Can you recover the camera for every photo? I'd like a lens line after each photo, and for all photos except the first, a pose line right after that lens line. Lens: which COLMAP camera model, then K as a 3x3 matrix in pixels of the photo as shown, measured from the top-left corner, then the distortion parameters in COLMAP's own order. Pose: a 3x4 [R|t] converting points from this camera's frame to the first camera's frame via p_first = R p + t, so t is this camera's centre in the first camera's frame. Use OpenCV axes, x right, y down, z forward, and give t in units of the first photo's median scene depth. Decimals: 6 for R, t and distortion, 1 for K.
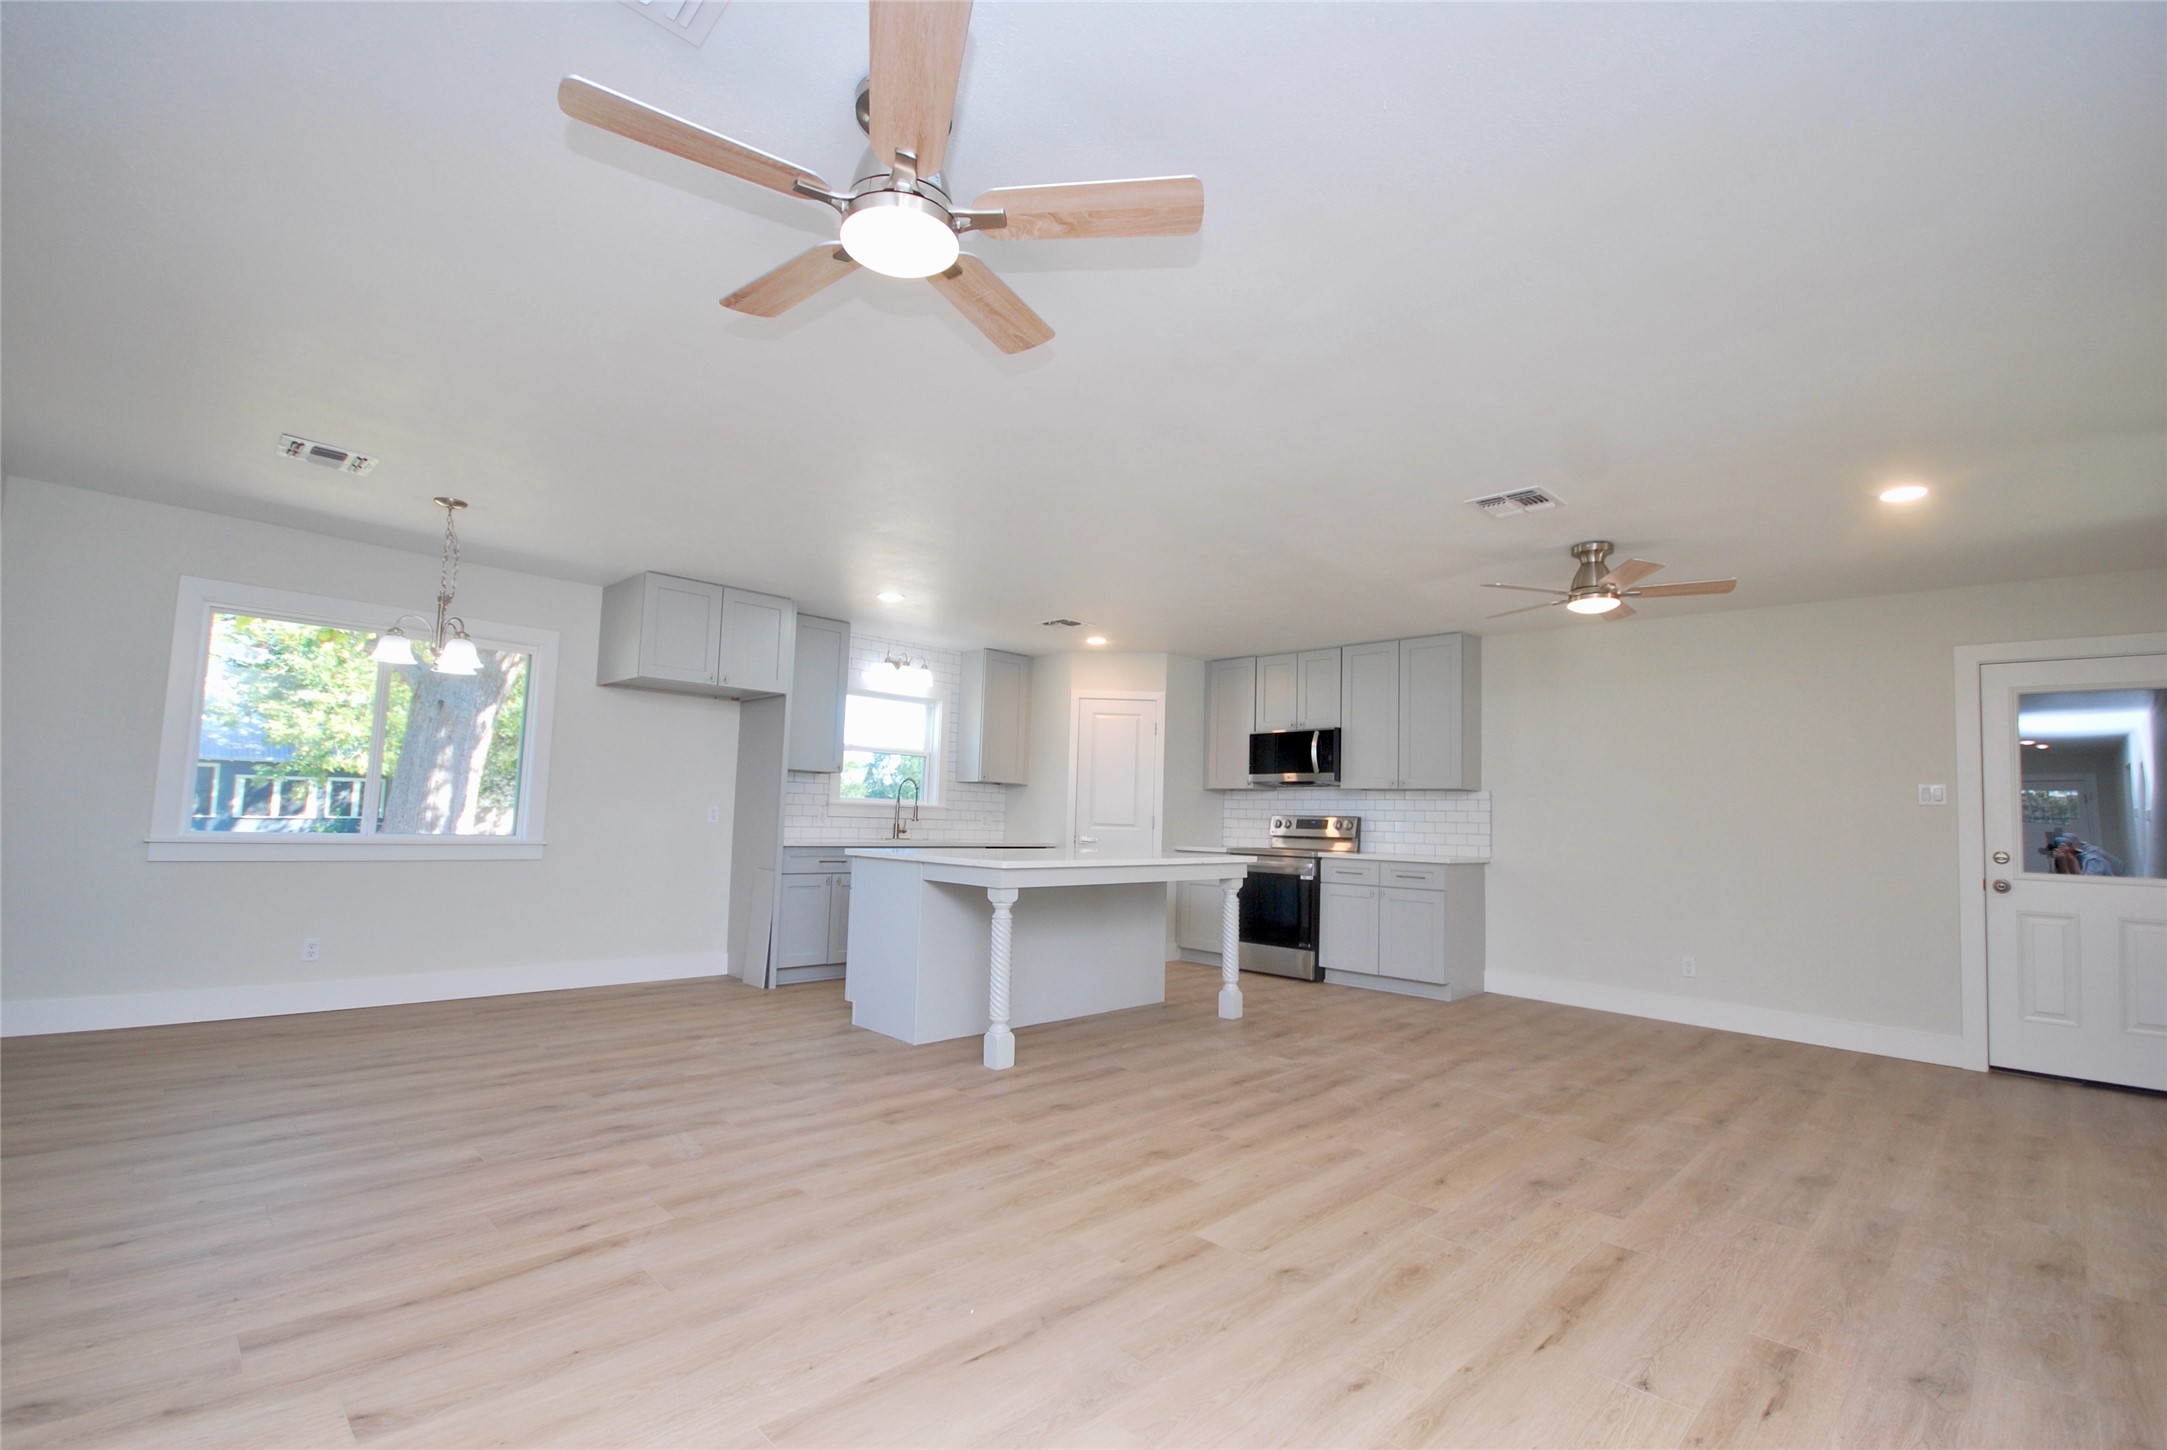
lens RADIAL K [[953.1, 0, 1088.6], [0, 953.1, 739.3], [0, 0, 1]] dist [0.004434, -0.007439]
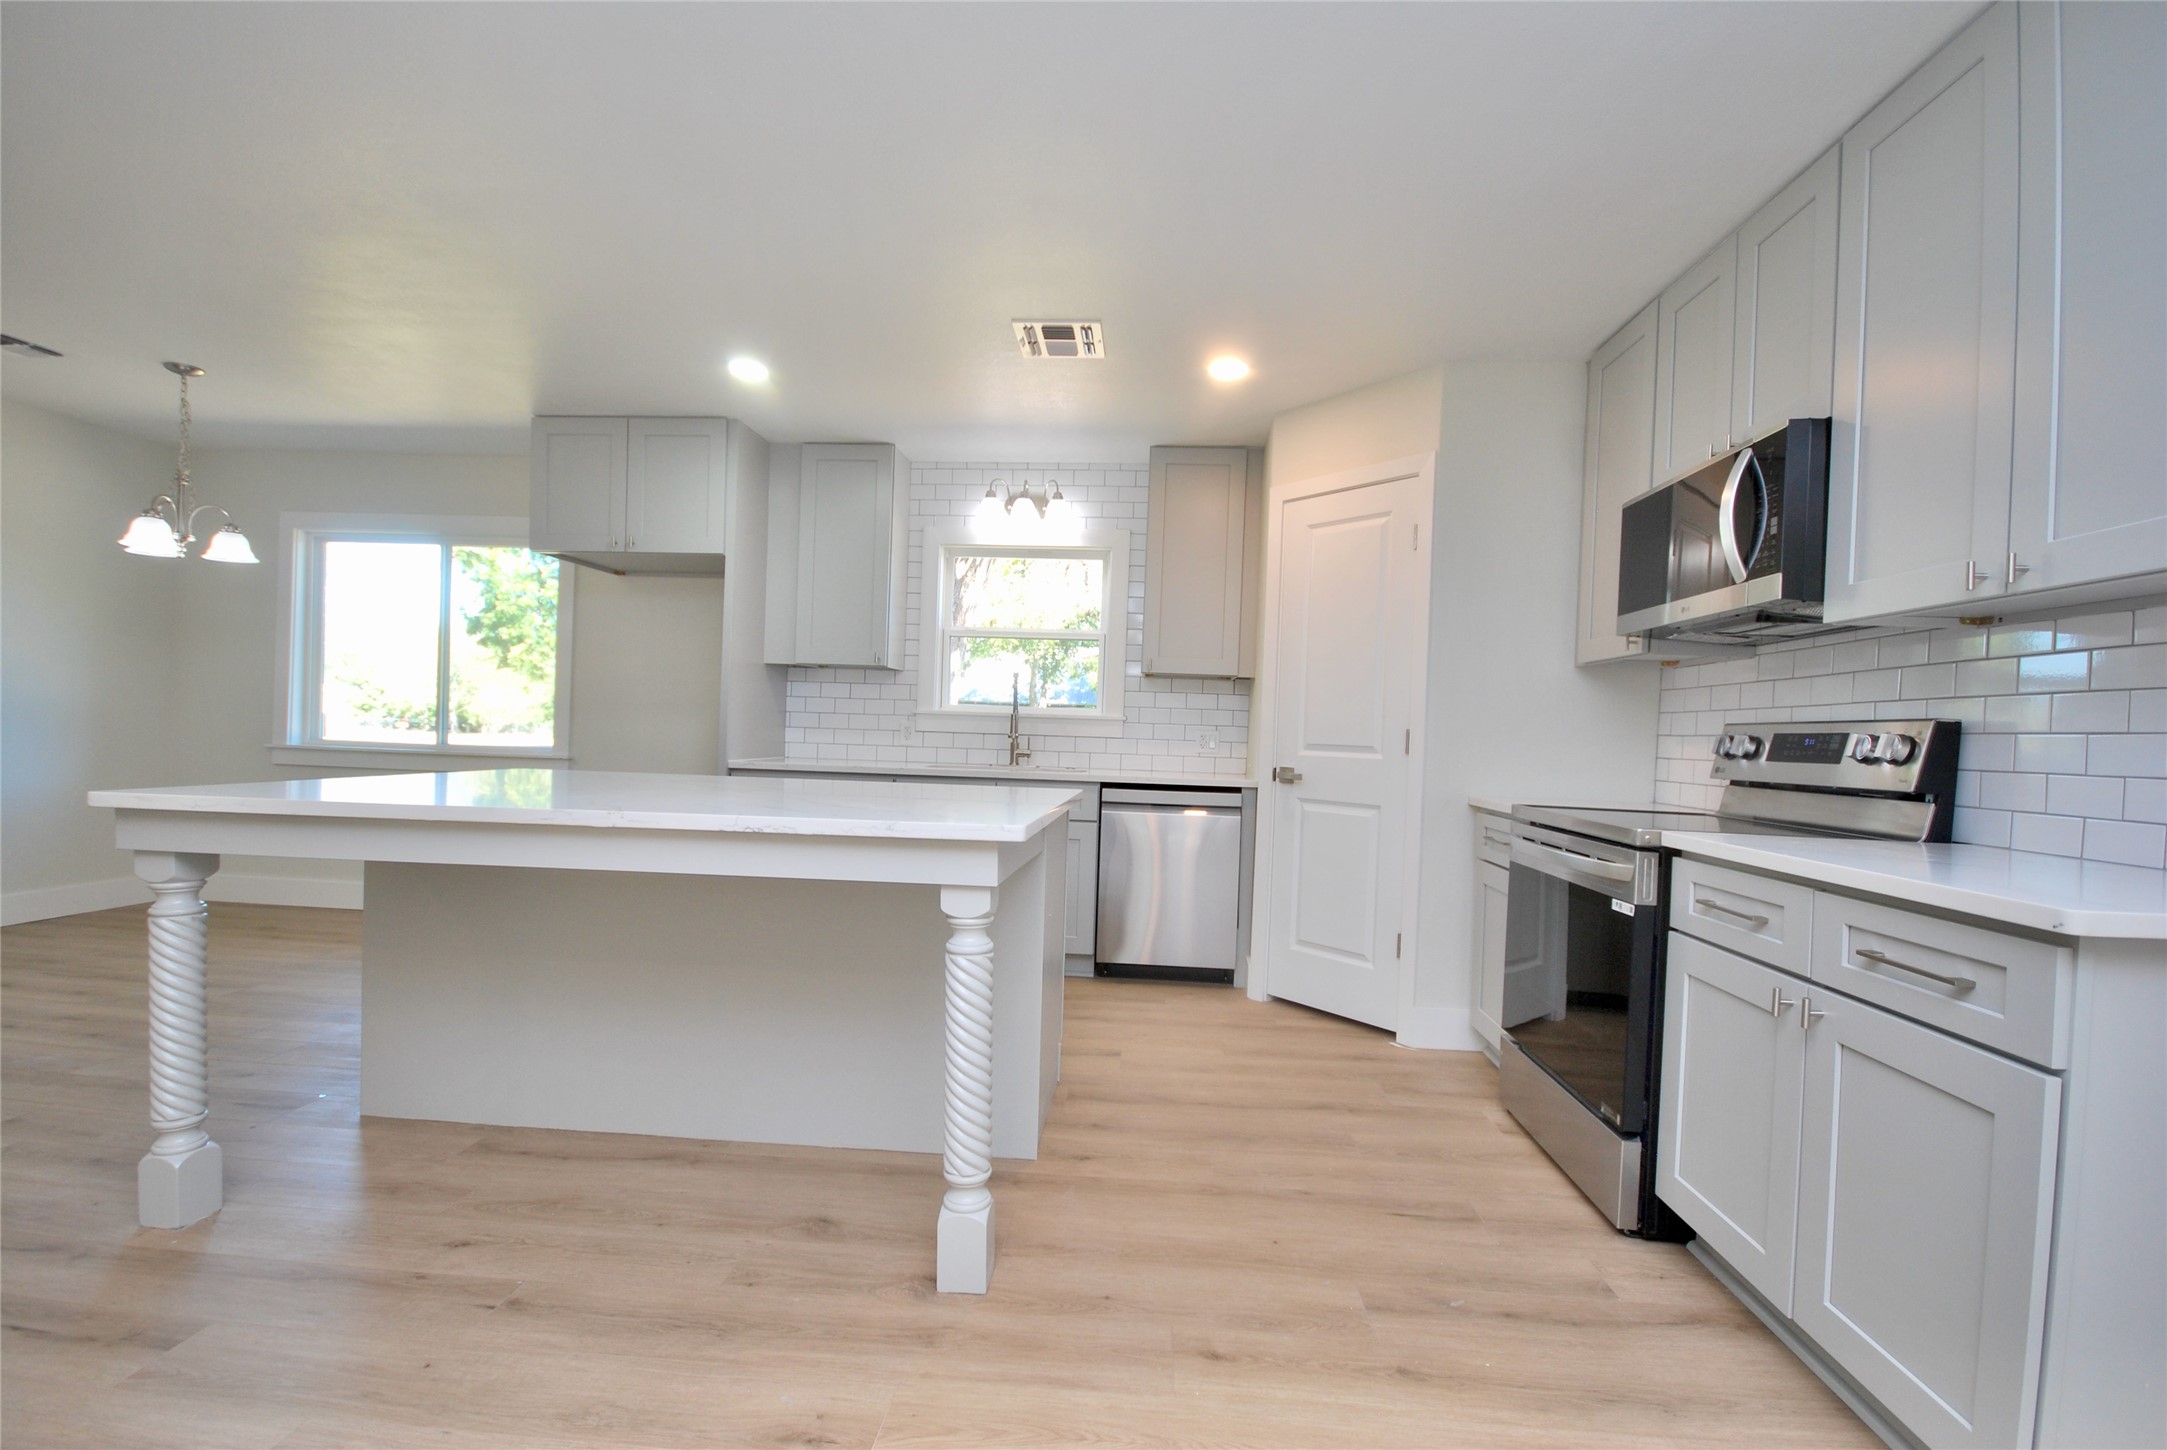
lens RADIAL K [[953.1, 0, 1092.2], [0, 953.1, 741.6], [0, 0, 1]] dist [0.004434, -0.007439]
pose [[0.649047, 0.000662, -0.760748, 0.347418], [0.050657, 0.997743, 0.044087, 0.064029], [0.759060, -0.067152, 0.647548, 0.642177]]
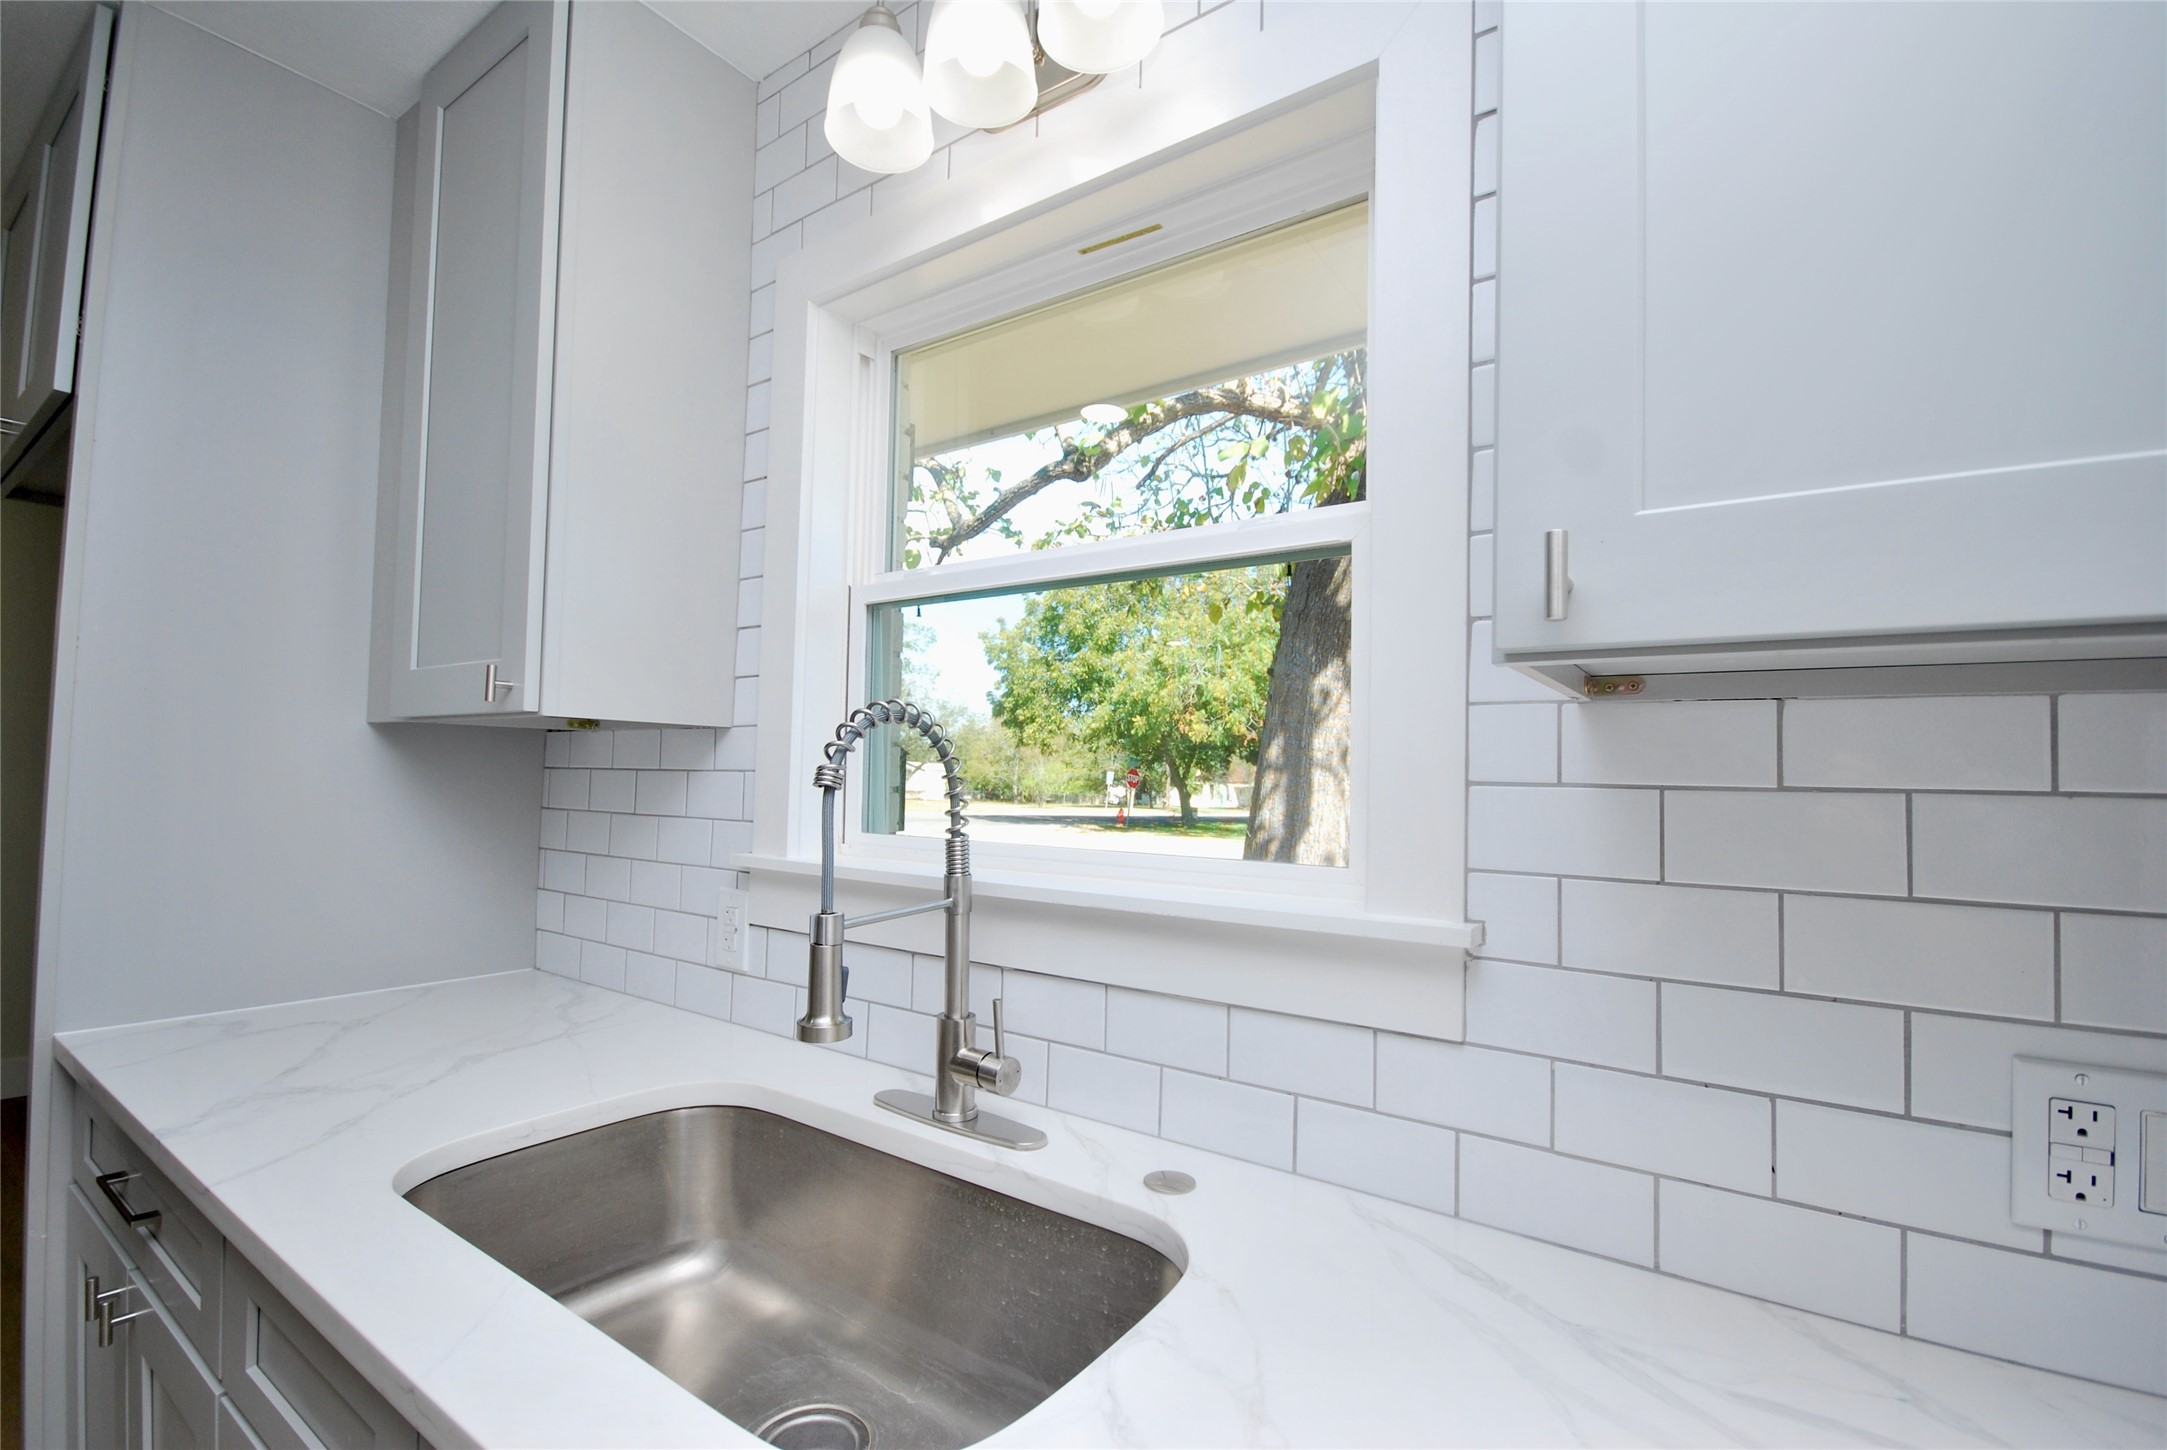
lens RADIAL K [[953.1, 0, 1085.2], [0, 953.1, 781.8], [0, 0, 1]] dist [0.004434, -0.007439]
pose [[0.161730, -0.027287, -0.986458, -0.049876], [0.070146, 0.997407, -0.016089, 0.057334], [0.984339, -0.066594, 0.163224, 1.041879]]
